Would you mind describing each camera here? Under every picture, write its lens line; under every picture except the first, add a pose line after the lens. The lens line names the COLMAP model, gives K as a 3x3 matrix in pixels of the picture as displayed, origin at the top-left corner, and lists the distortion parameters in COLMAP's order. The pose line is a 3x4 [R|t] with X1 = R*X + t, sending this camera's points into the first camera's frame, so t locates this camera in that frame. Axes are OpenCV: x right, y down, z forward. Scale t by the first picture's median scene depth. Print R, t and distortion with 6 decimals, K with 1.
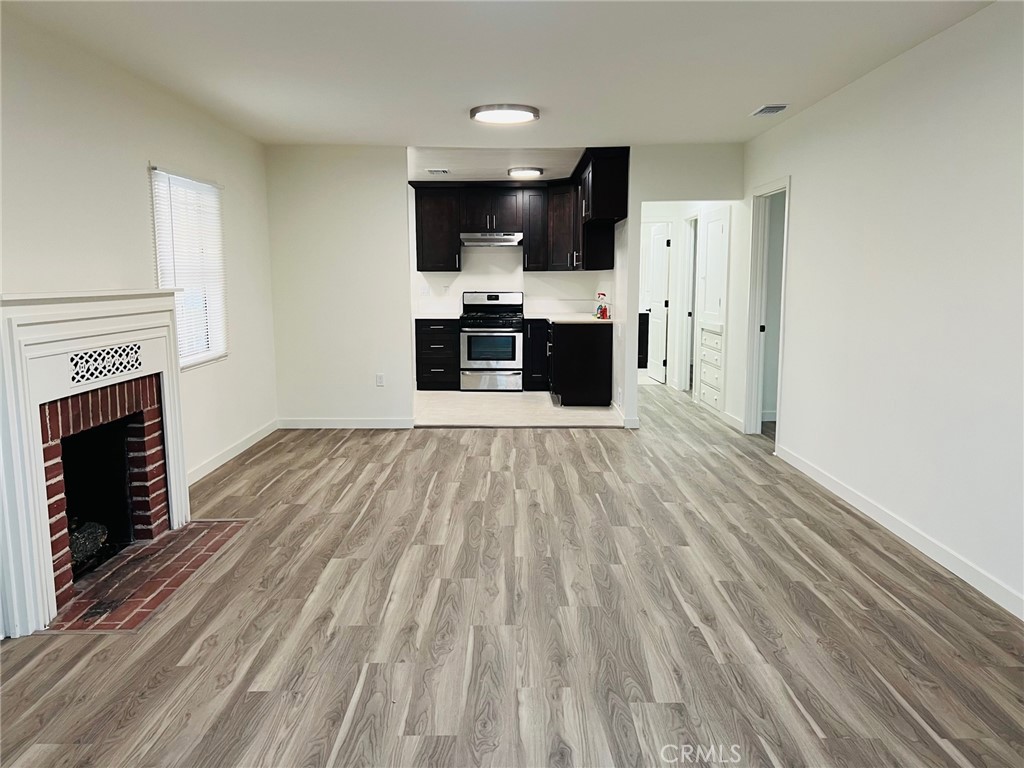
lens RADIAL K [[767.9, 0, 512.0], [0, 767.9, 384.0], [0, 0, 1]] dist [0.068733, -0.069037]
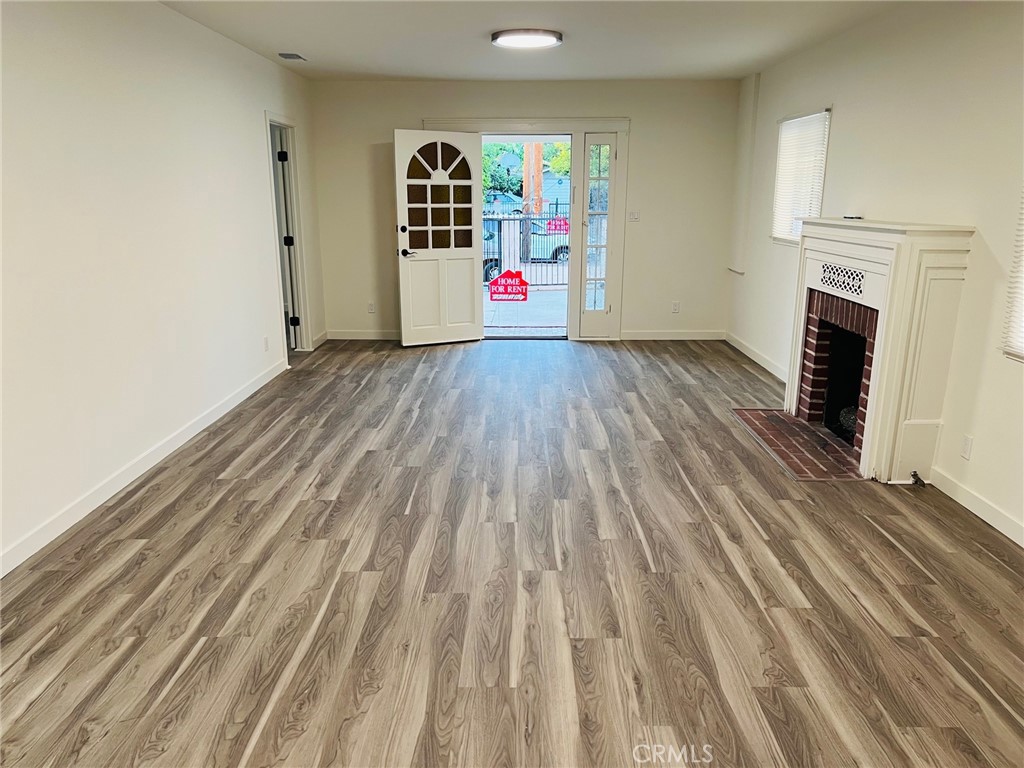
lens RADIAL K [[740.0, 0, 511.8], [0, 740.0, 386.3], [0, 0, 1]] dist [0.150261, -0.305276]
pose [[-0.999906, 0.002124, 0.013578, -0.002383], [0.007106, 0.925566, 0.378519, -0.307052], [-0.011763, 0.378580, -0.925494, 2.035617]]
